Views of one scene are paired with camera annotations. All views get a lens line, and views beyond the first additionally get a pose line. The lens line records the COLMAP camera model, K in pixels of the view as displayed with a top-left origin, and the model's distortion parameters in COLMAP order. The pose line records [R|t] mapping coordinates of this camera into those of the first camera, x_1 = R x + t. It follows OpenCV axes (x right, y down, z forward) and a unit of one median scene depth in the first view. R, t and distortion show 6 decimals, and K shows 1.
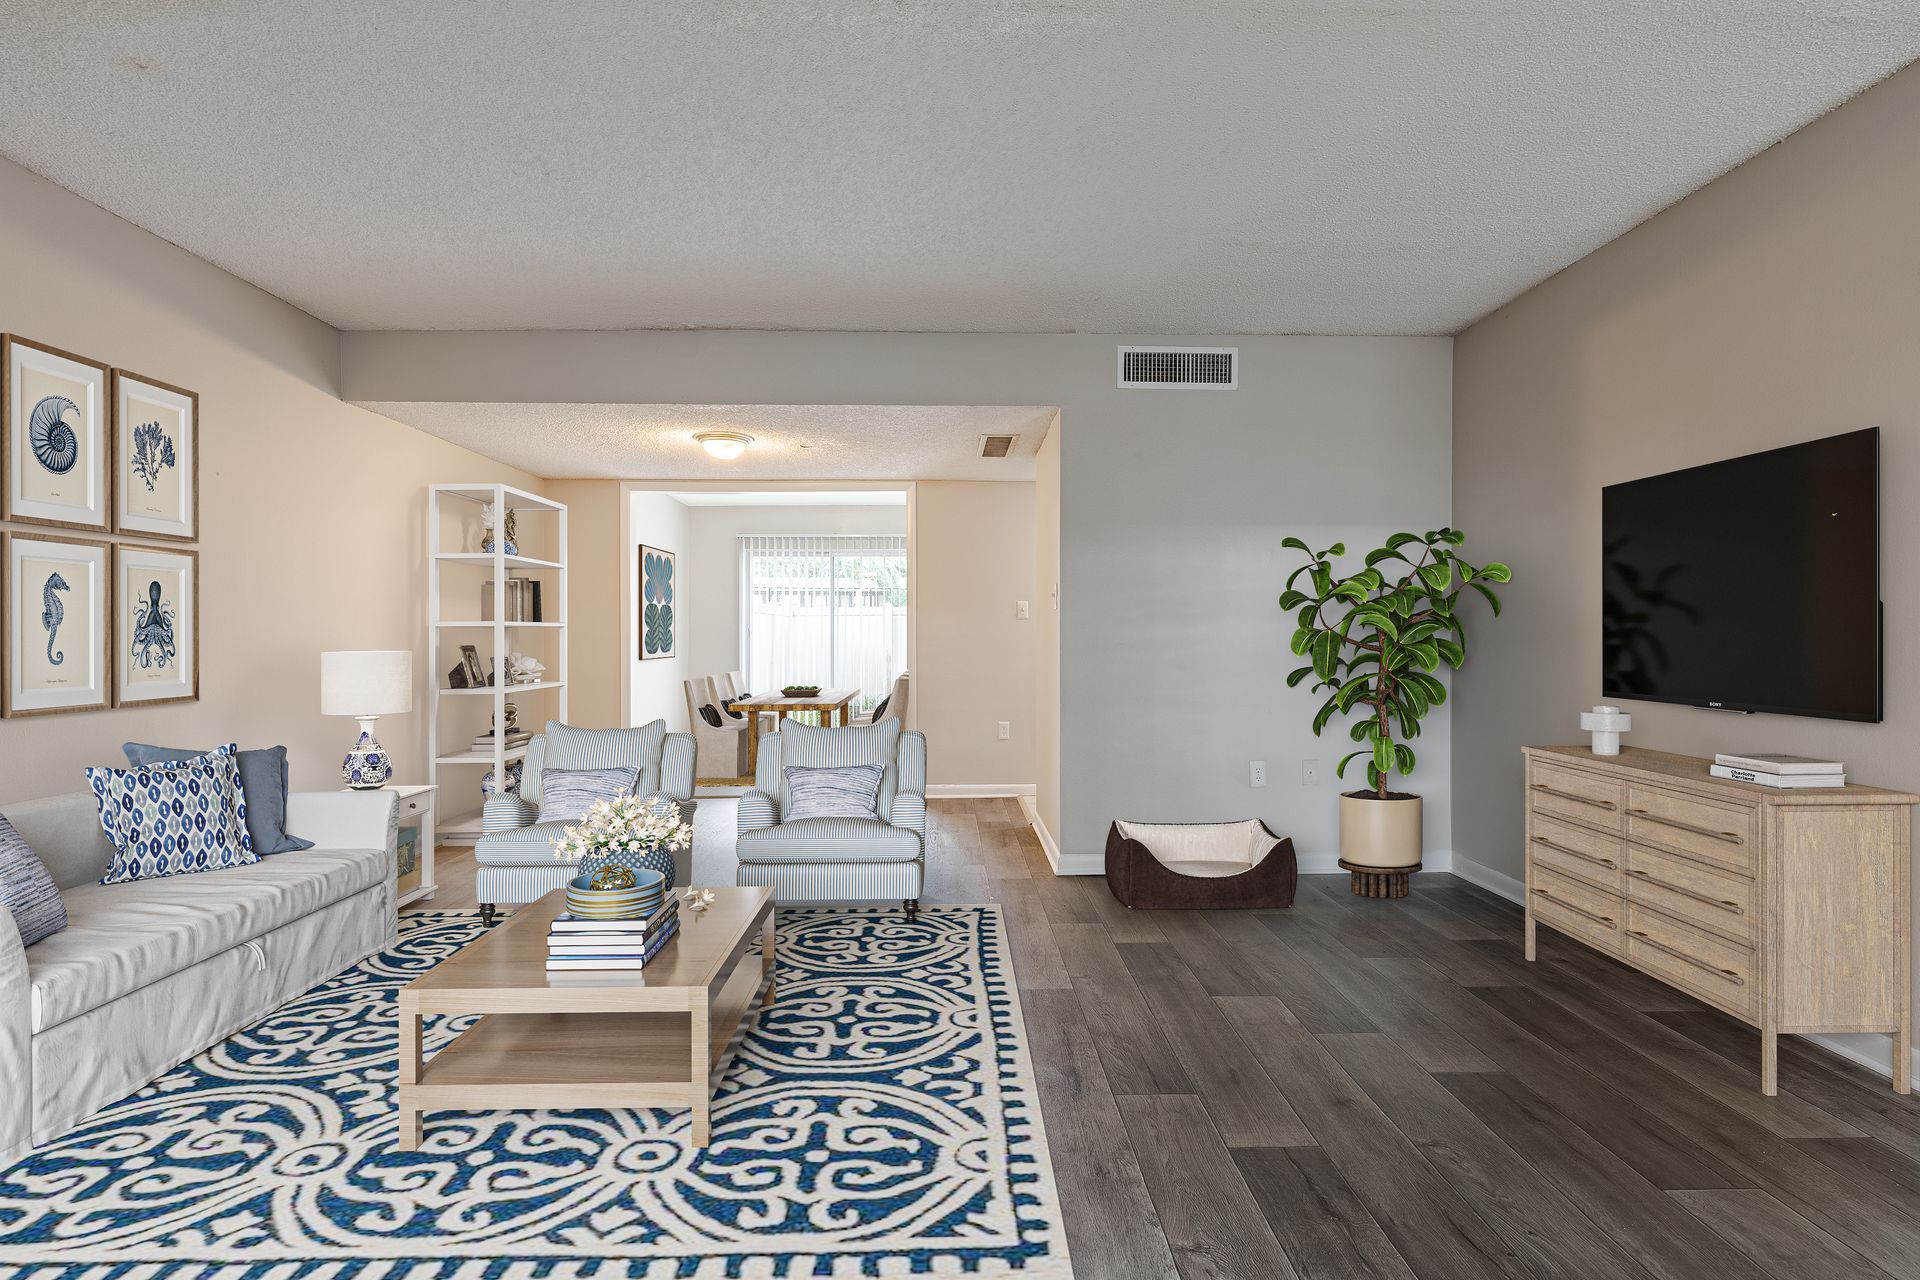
lens RADIAL K [[1046.1, 0, 960.0], [0, 1046.1, 640.0], [0, 0, 1]] dist [0.004892, 0.001329]
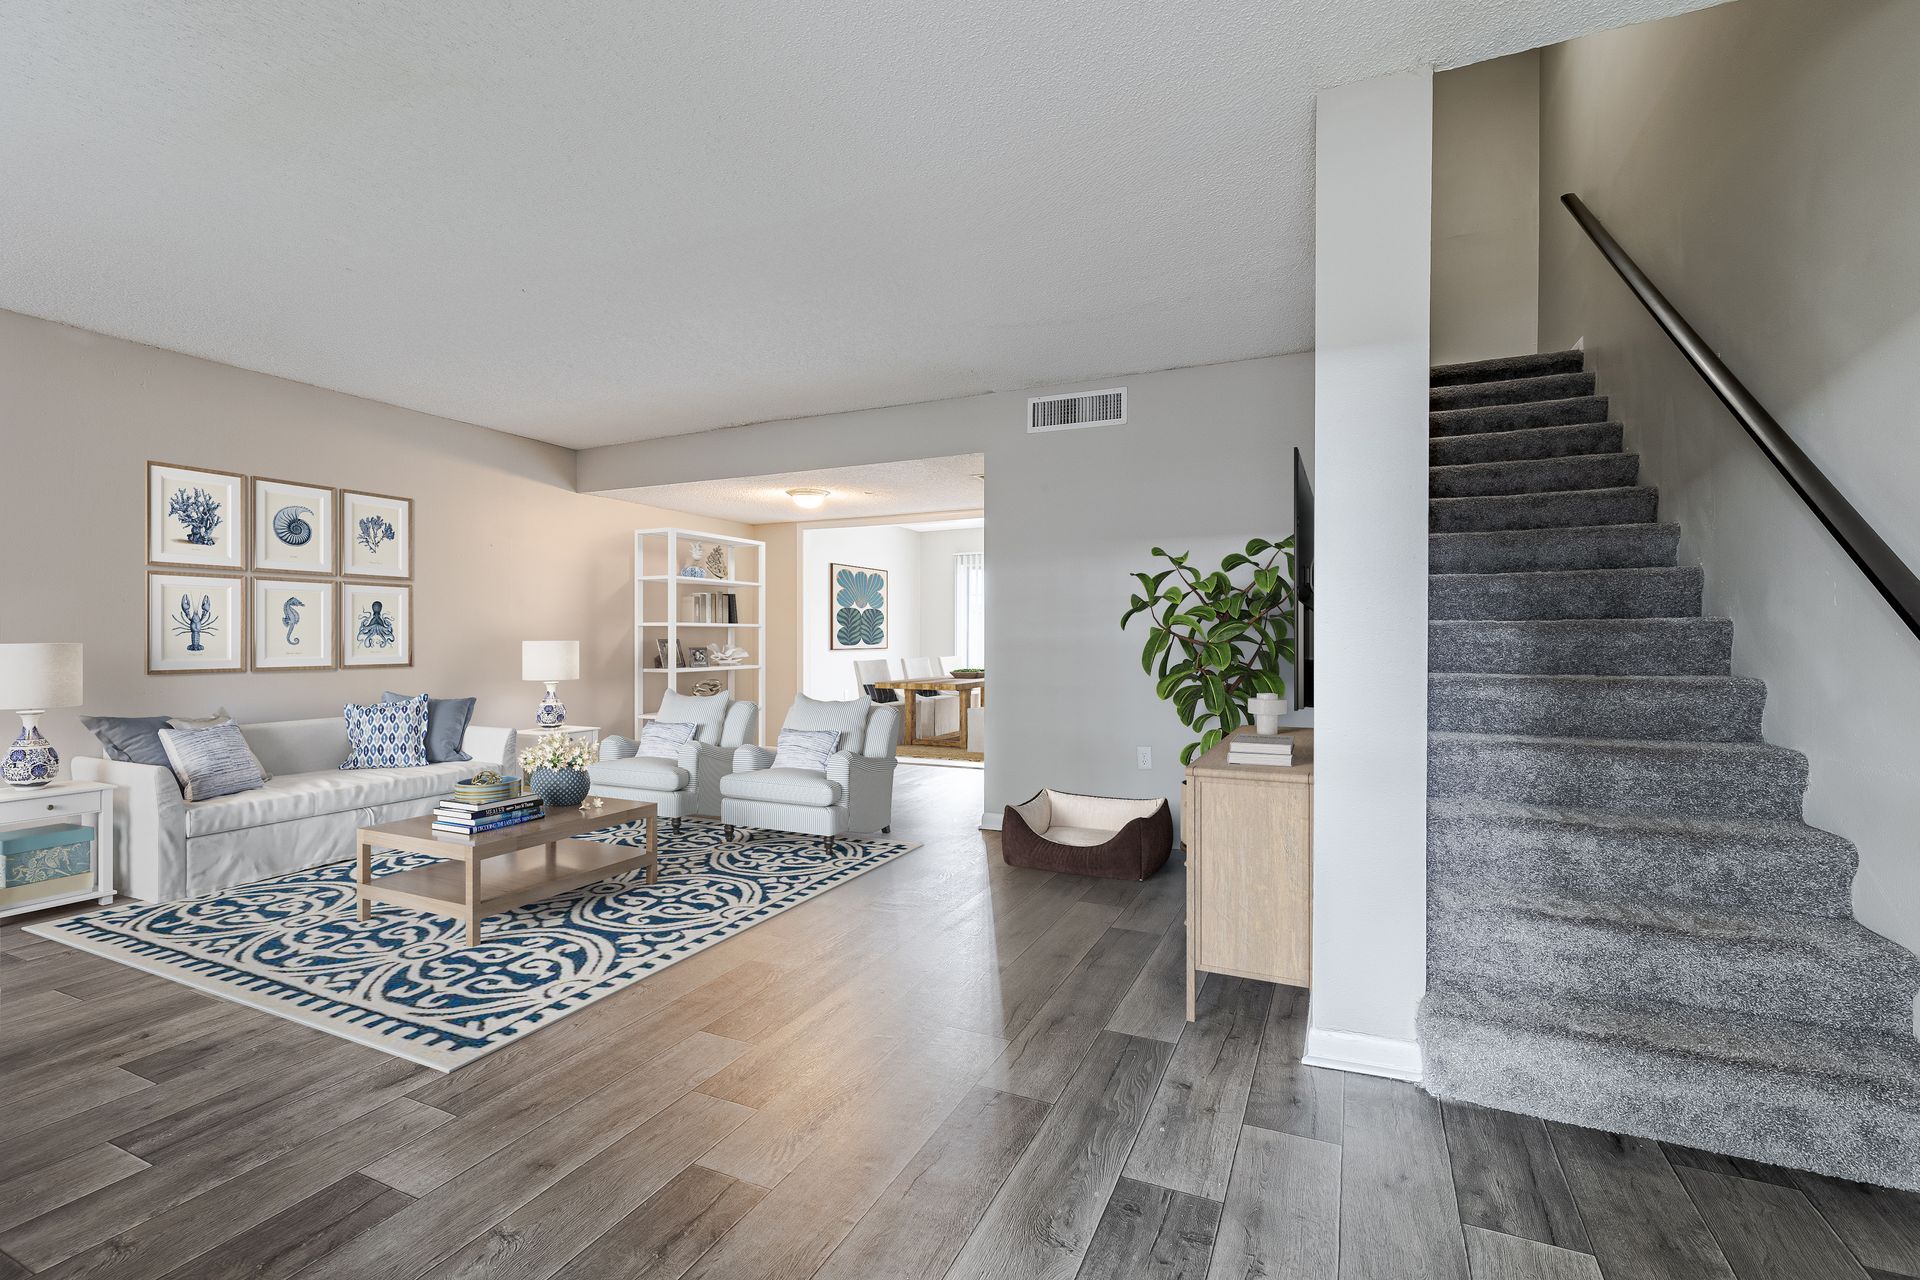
lens RADIAL K [[840.4, 0, 958.8], [0, 840.4, 629.0], [0, 0, 1]] dist [0.017304, 0.000099]
pose [[0.895338, 0.002218, -0.445381, 0.818439], [-0.006632, 0.999943, -0.008353, -0.005427], [0.445337, 0.010432, 0.895302, 0.139030]]
